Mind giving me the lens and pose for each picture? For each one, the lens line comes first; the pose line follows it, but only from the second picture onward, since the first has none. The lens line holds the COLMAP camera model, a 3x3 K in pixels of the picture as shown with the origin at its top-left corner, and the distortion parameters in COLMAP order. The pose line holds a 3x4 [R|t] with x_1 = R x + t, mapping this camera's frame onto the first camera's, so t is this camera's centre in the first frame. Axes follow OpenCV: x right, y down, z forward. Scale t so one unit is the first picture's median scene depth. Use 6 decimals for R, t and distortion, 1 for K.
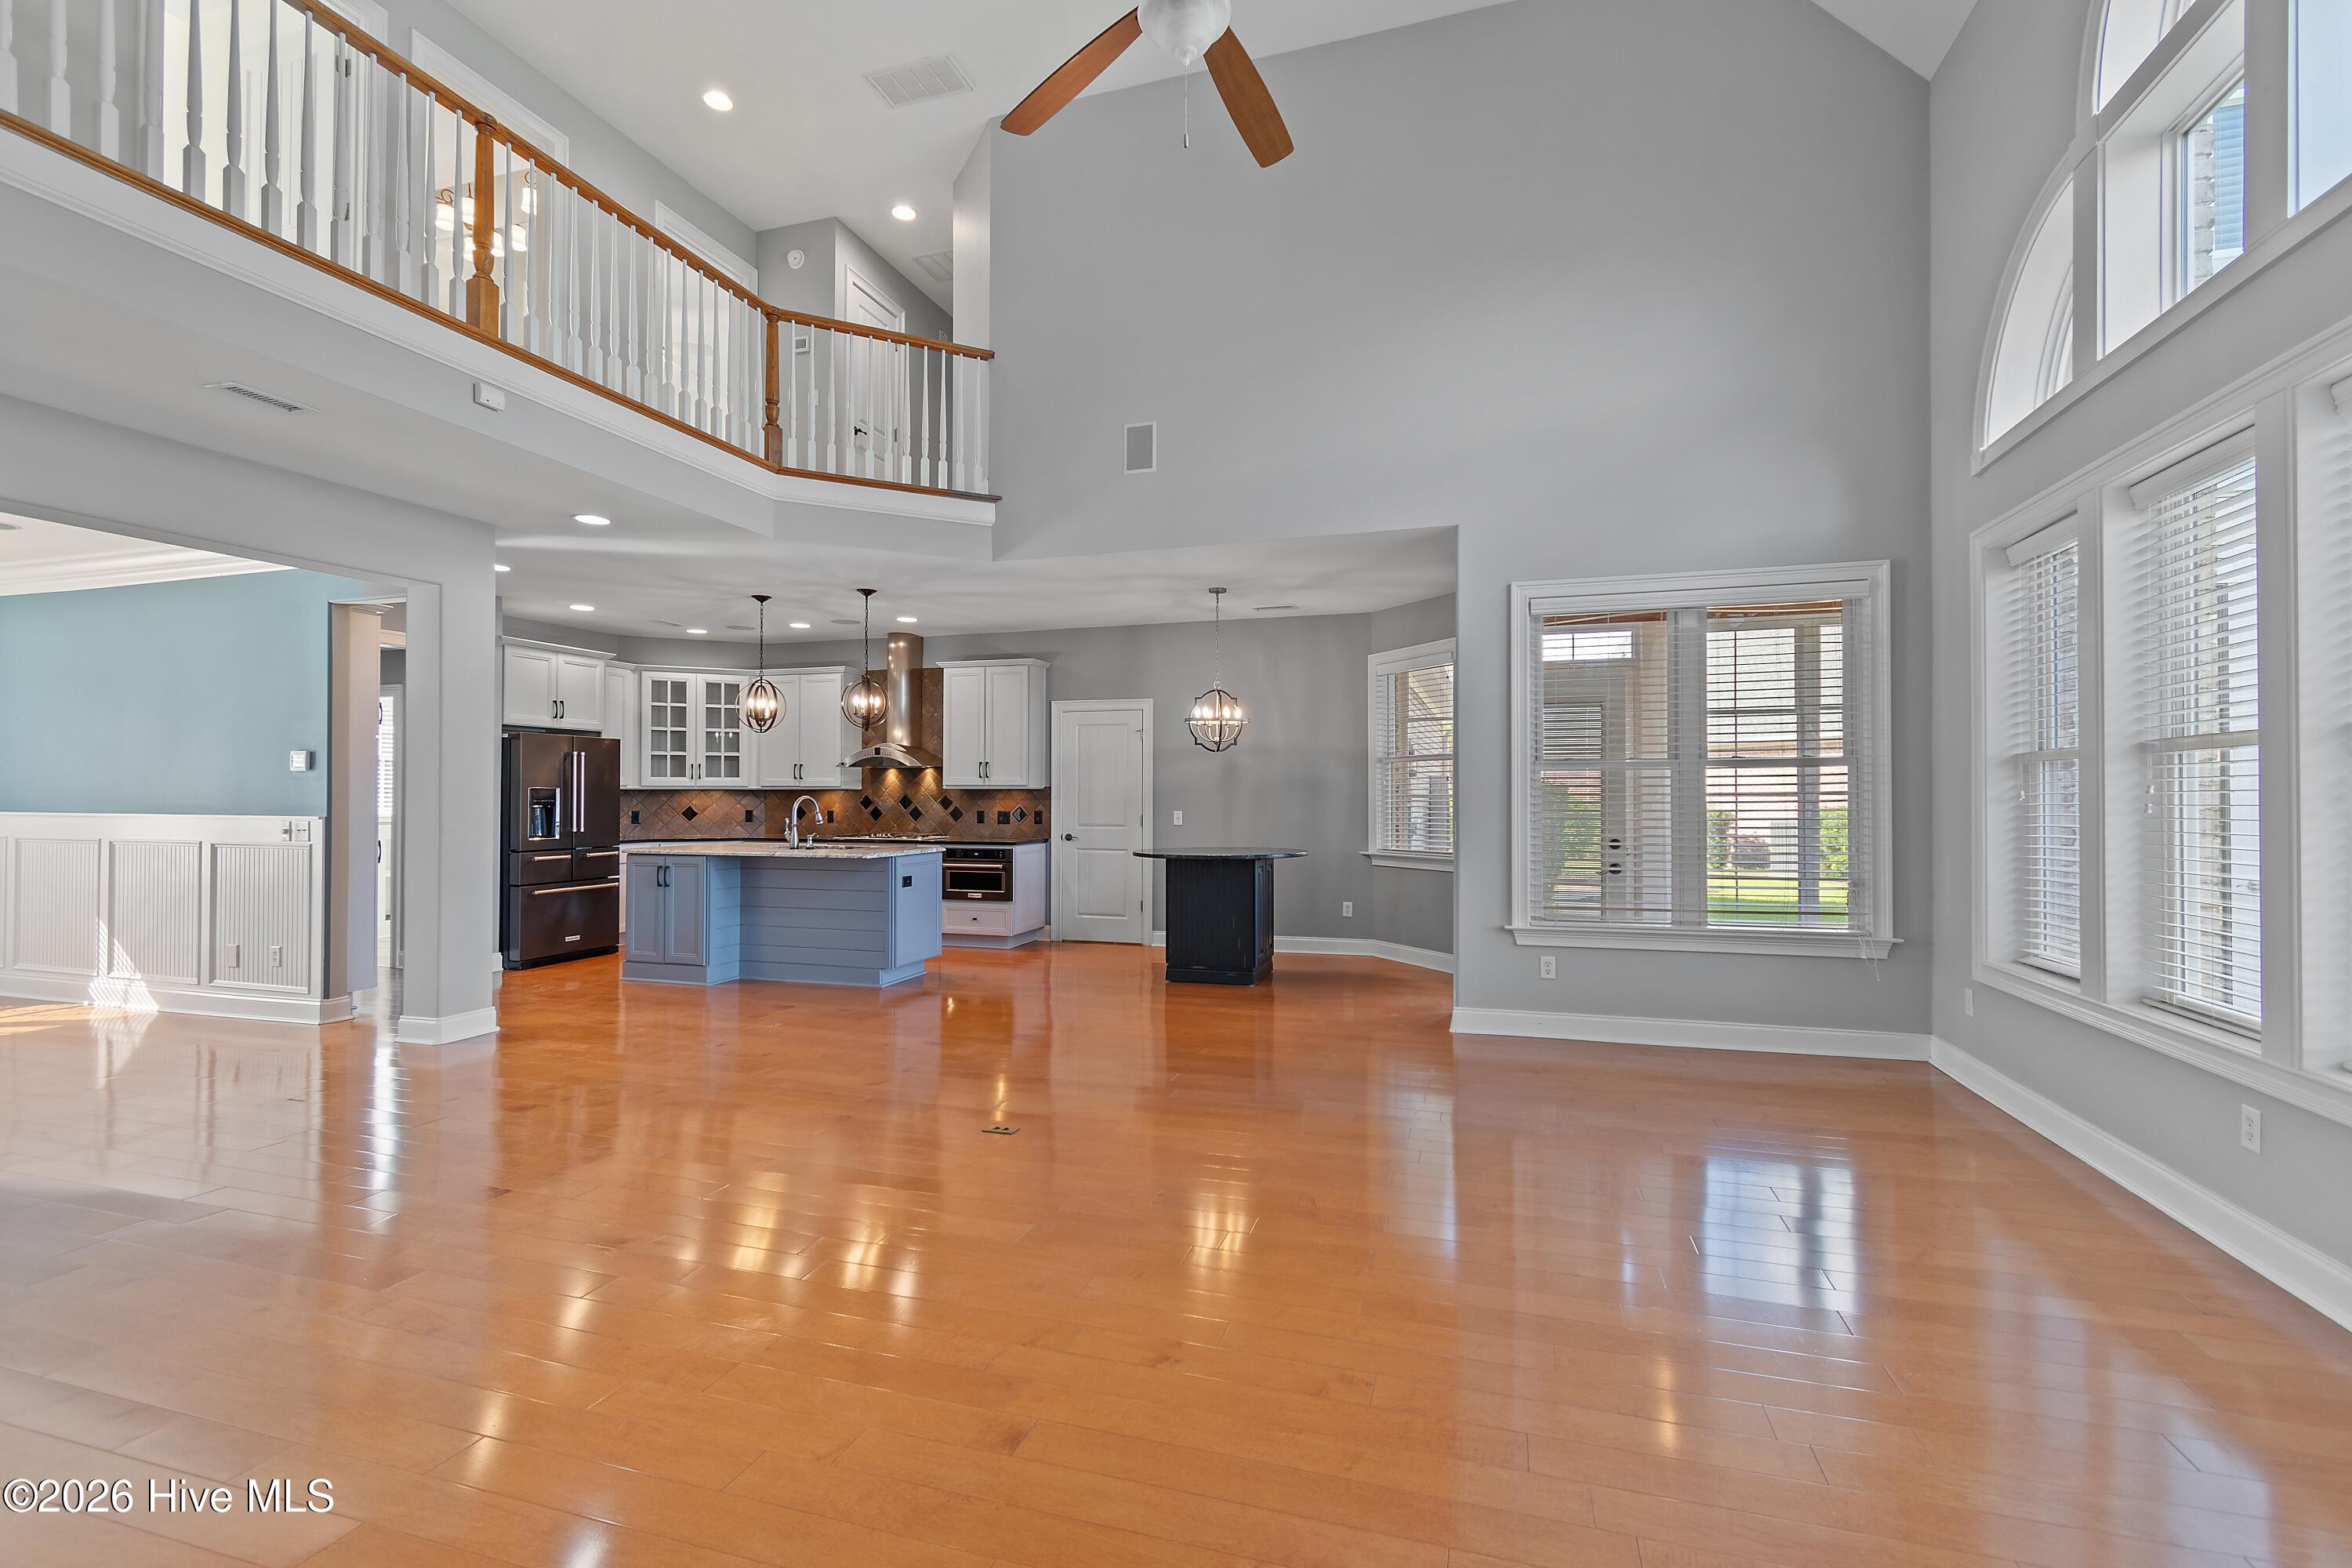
lens RADIAL K [[1043.1, 0, 1160.2], [0, 1043.1, 791.7], [0, 0, 1]] dist [0.005574, -0.002124]
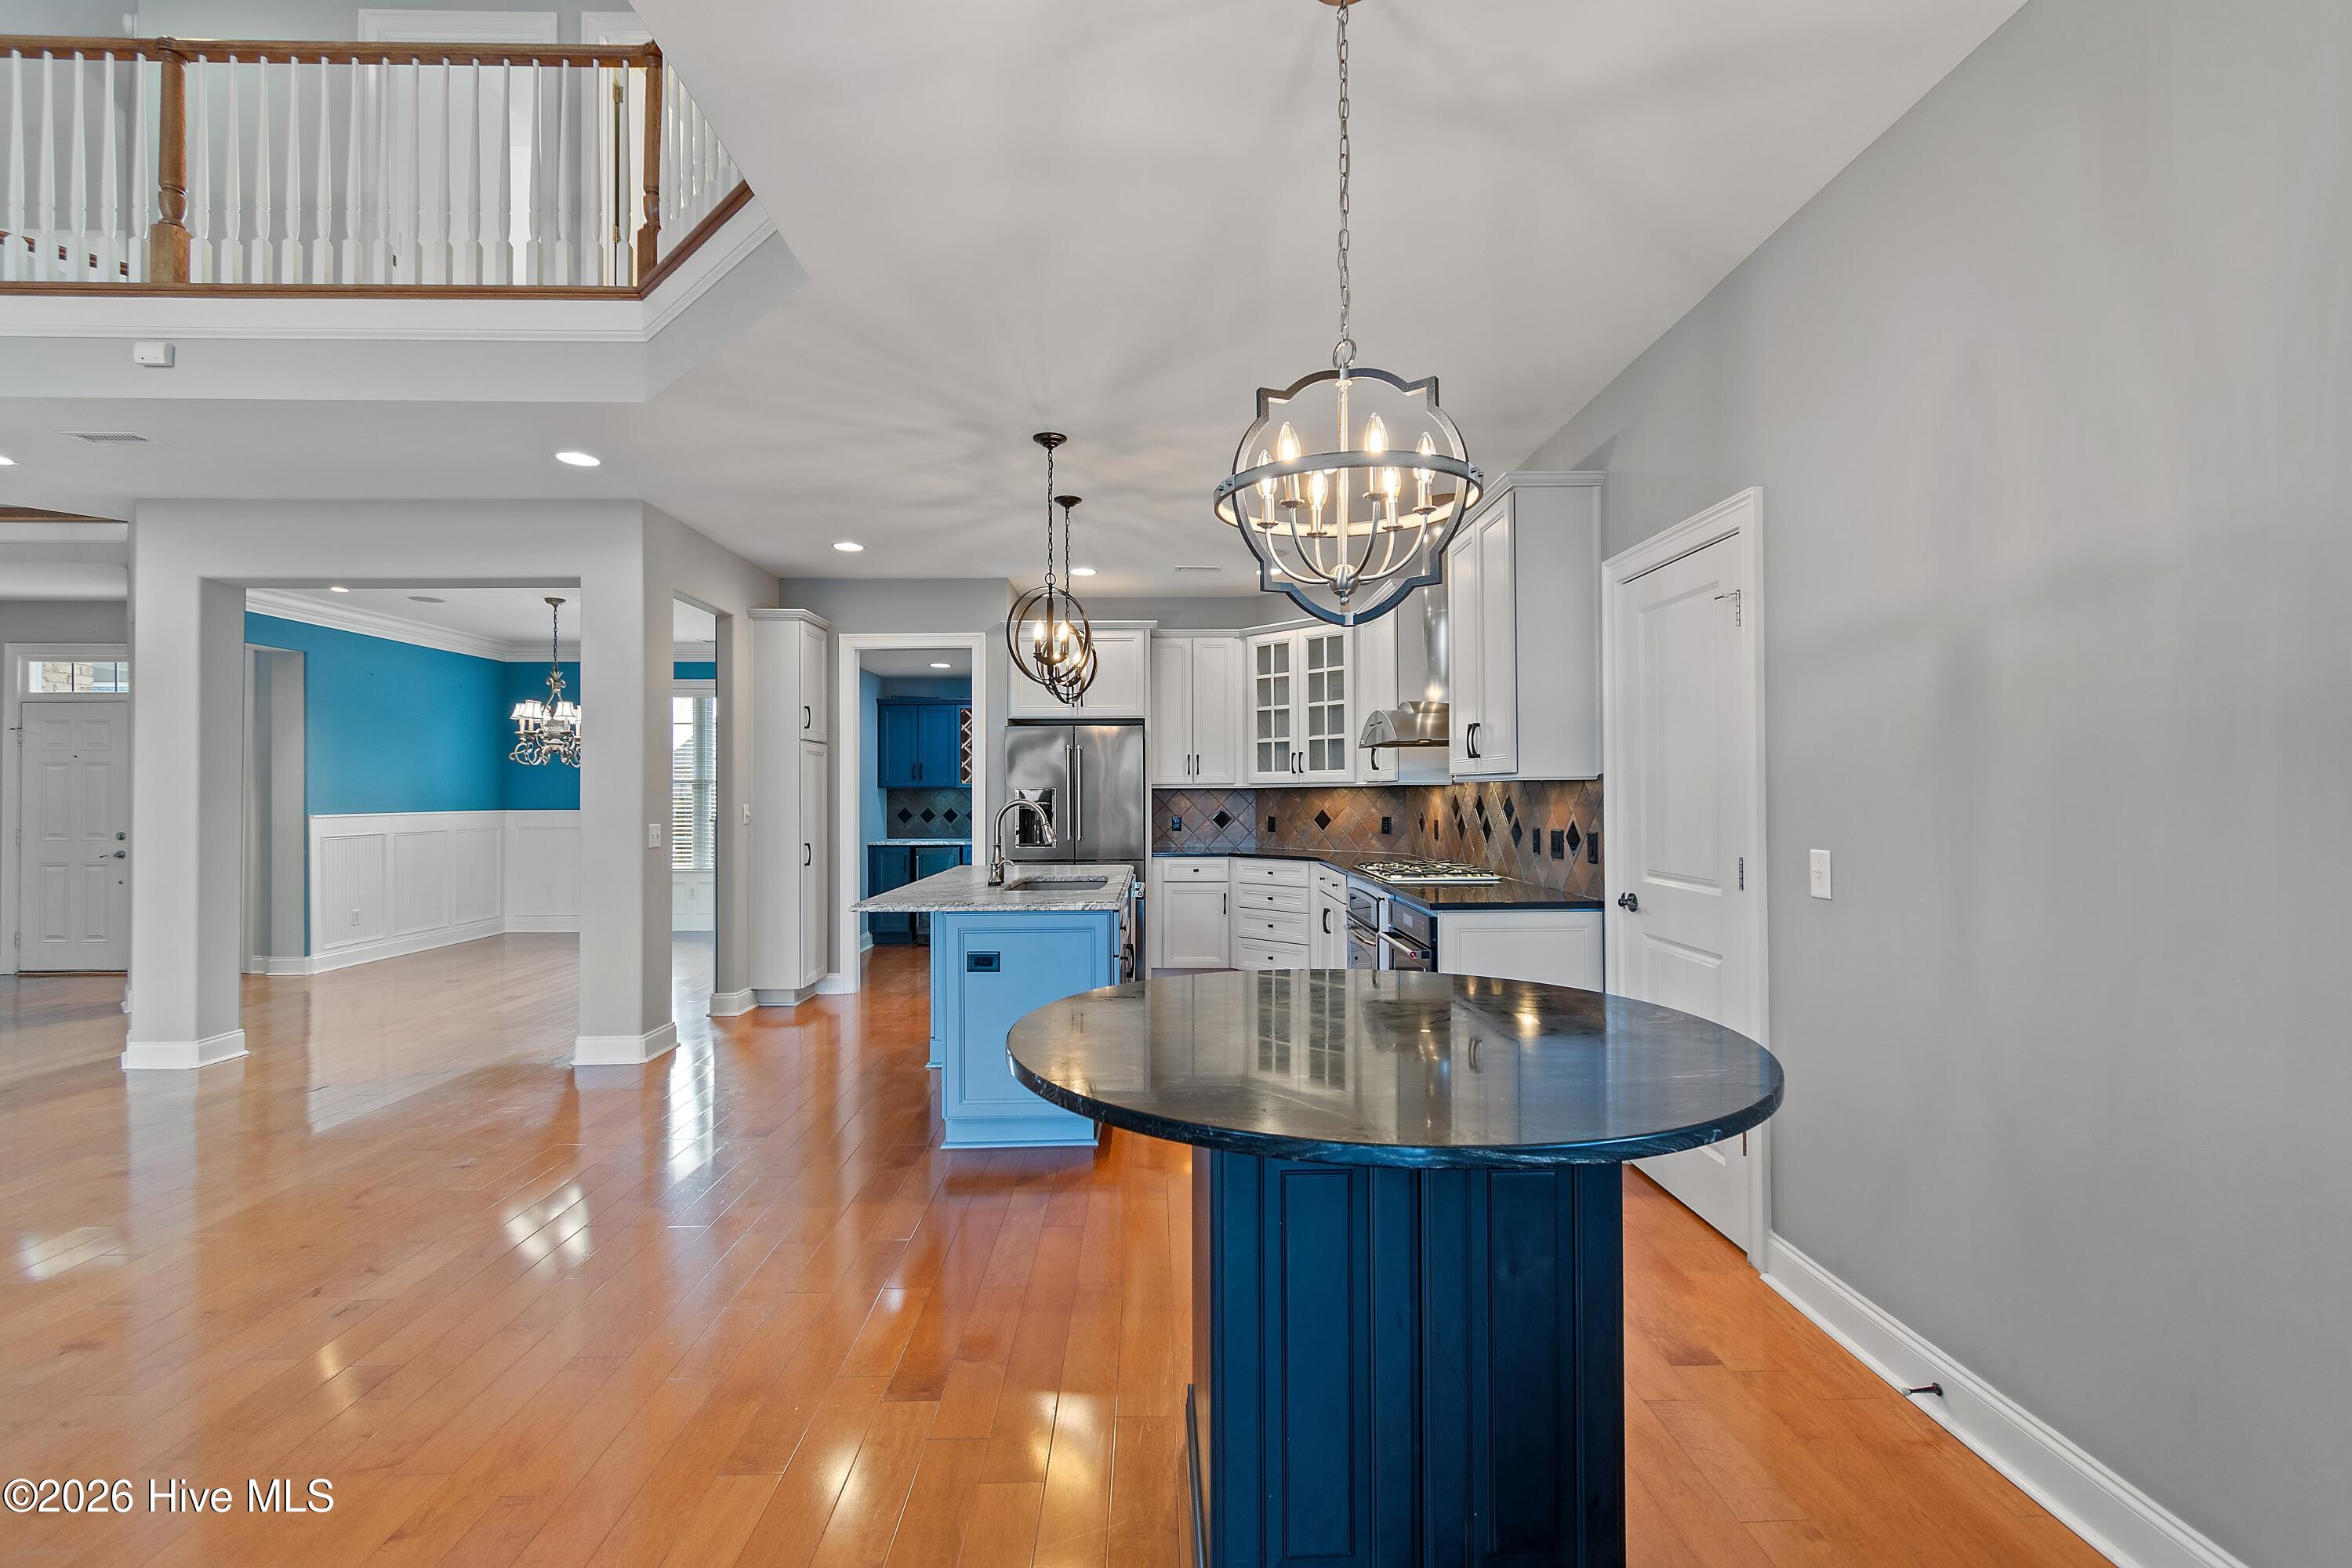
lens RADIAL K [[1043.1, 0, 1185.2], [0, 1043.1, 787.1], [0, 0, 1]] dist [0.005574, -0.002124]
pose [[0.332787, -0.008413, -0.942964, 0.219776], [0.009565, 0.999939, -0.005546, 0.000998], [0.942953, -0.007174, 0.332847, 0.694328]]
